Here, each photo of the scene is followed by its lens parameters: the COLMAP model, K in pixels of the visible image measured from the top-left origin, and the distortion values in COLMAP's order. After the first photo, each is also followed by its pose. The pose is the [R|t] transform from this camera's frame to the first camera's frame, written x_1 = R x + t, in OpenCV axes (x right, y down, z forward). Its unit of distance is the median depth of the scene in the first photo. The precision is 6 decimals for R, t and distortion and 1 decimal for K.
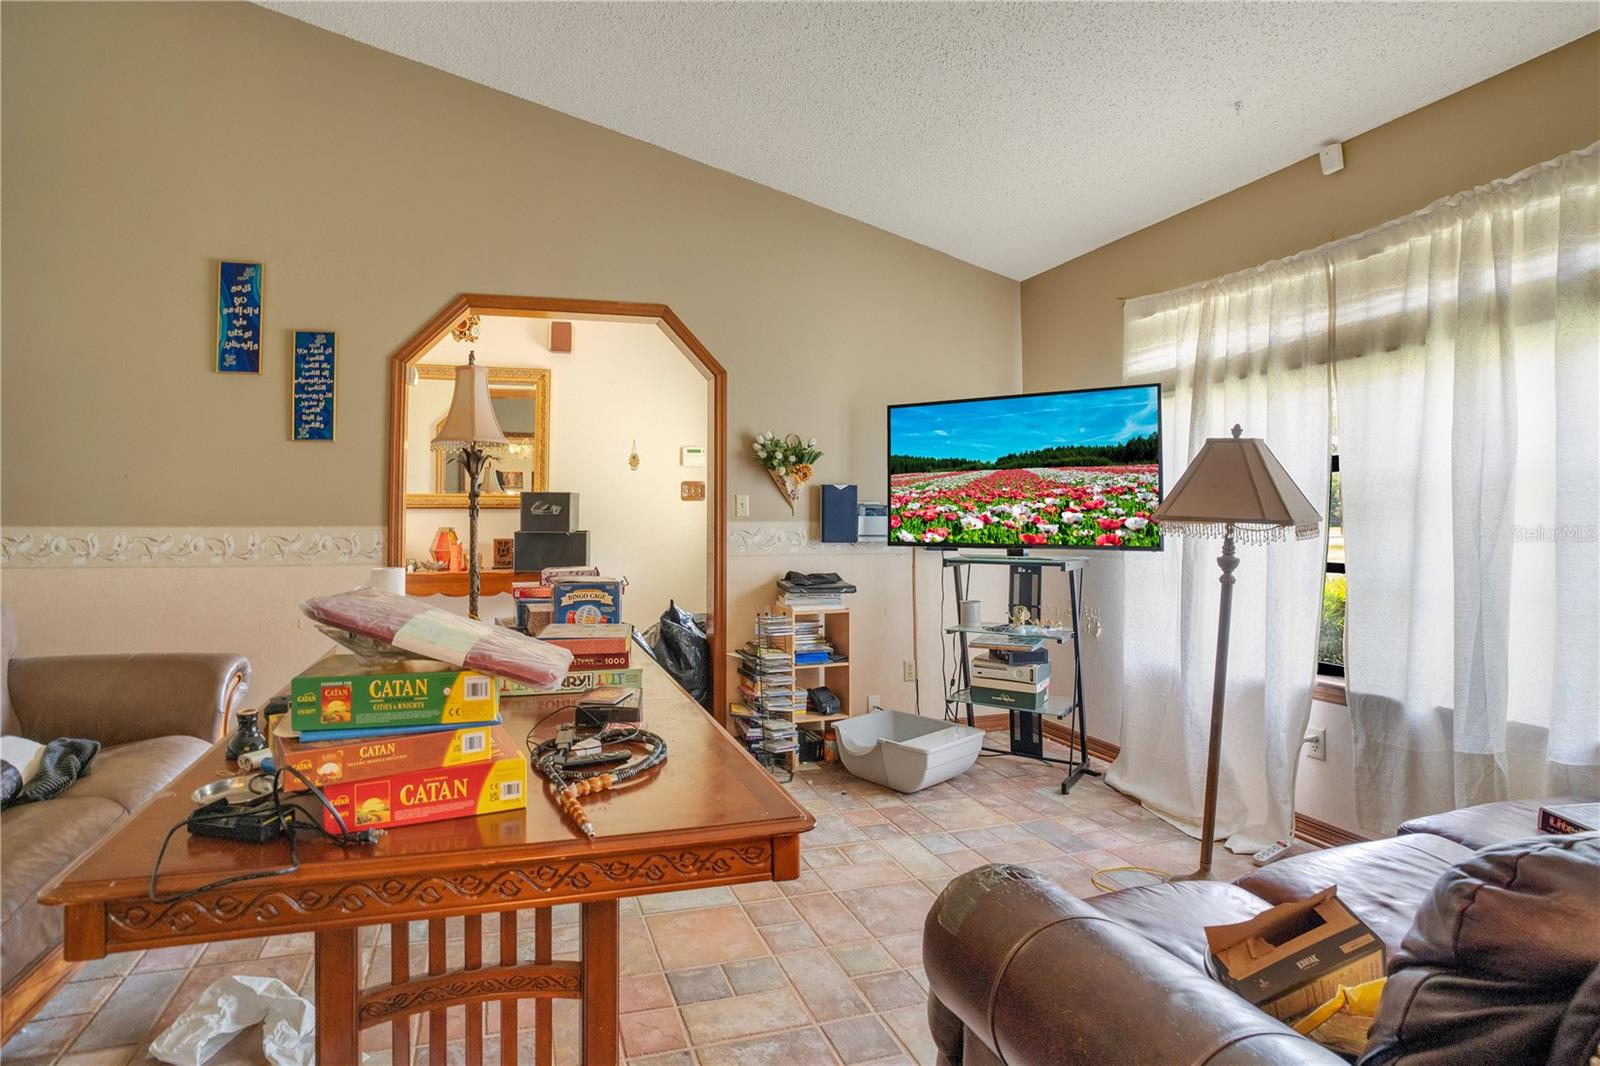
lens RADIAL K [[769.6, 0, 797.7], [0, 769.6, 521.9], [0, 0, 1]] dist [-0.023363, 0.006736]
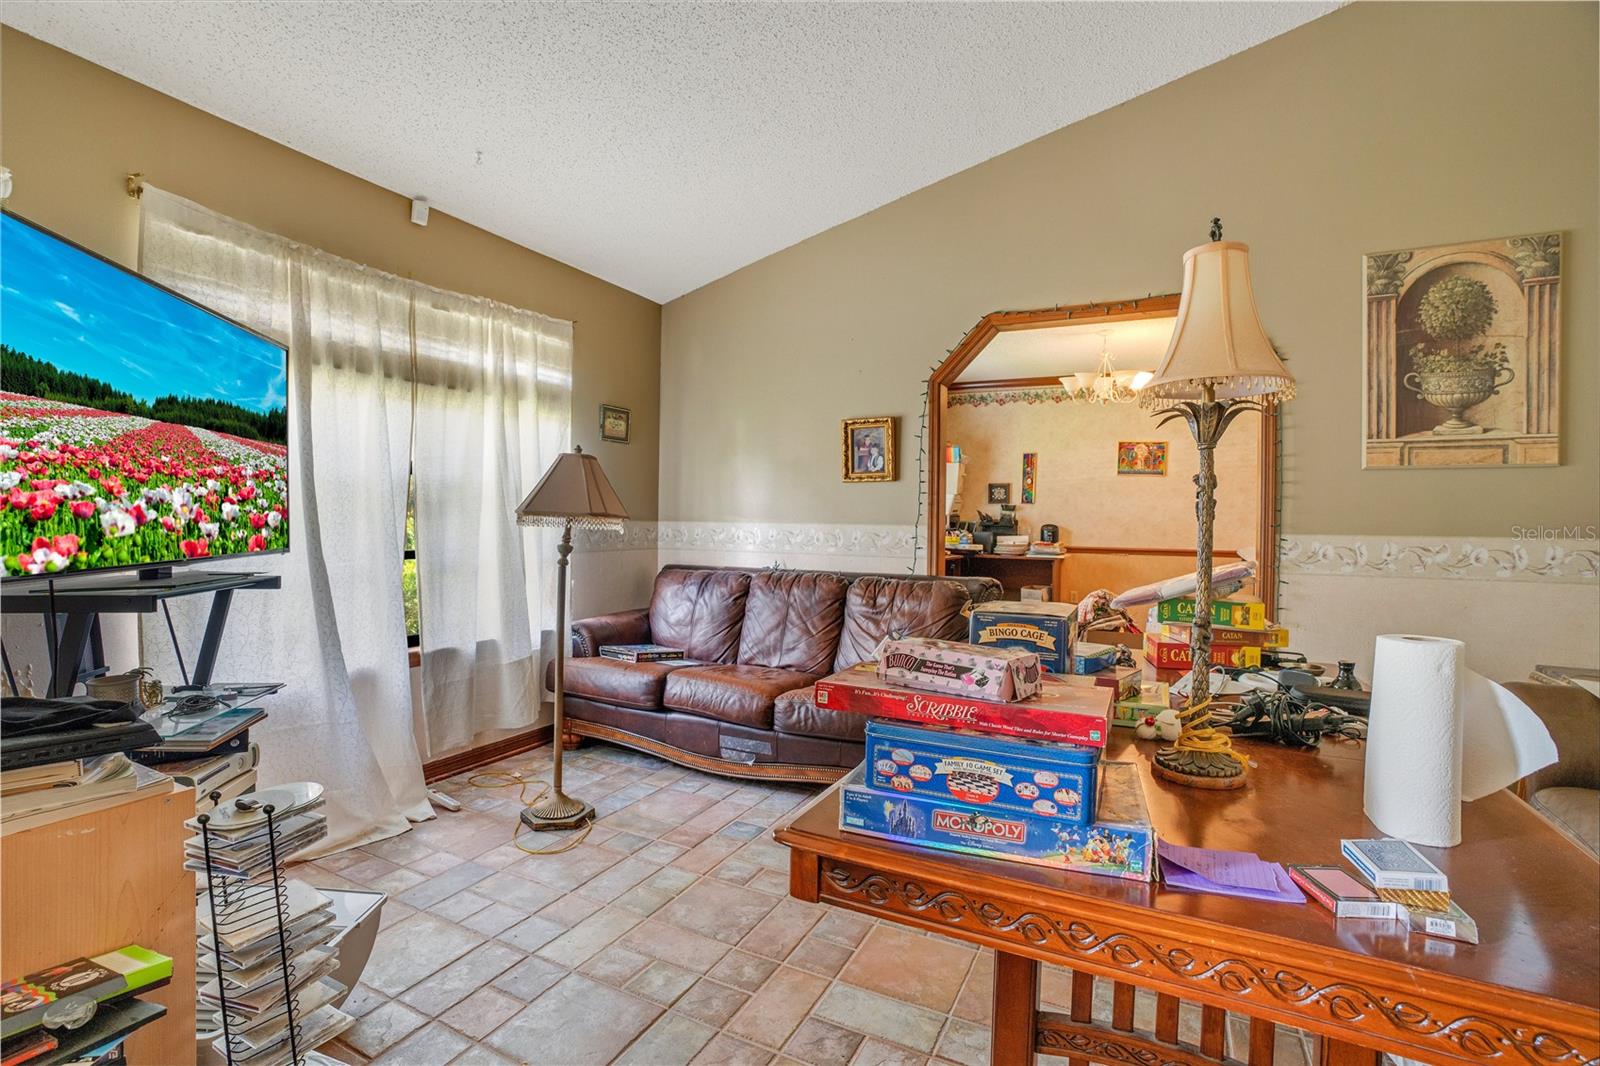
lens RADIAL K [[769.6, 0, 797.7], [0, 769.6, 521.9], [0, 0, 1]] dist [-0.023363, 0.006736]
pose [[-0.729043, -0.012868, 0.684347, -0.428592], [-0.005914, 0.999904, 0.012502, -0.007858], [-0.684442, 0.005067, -0.729049, 1.122382]]
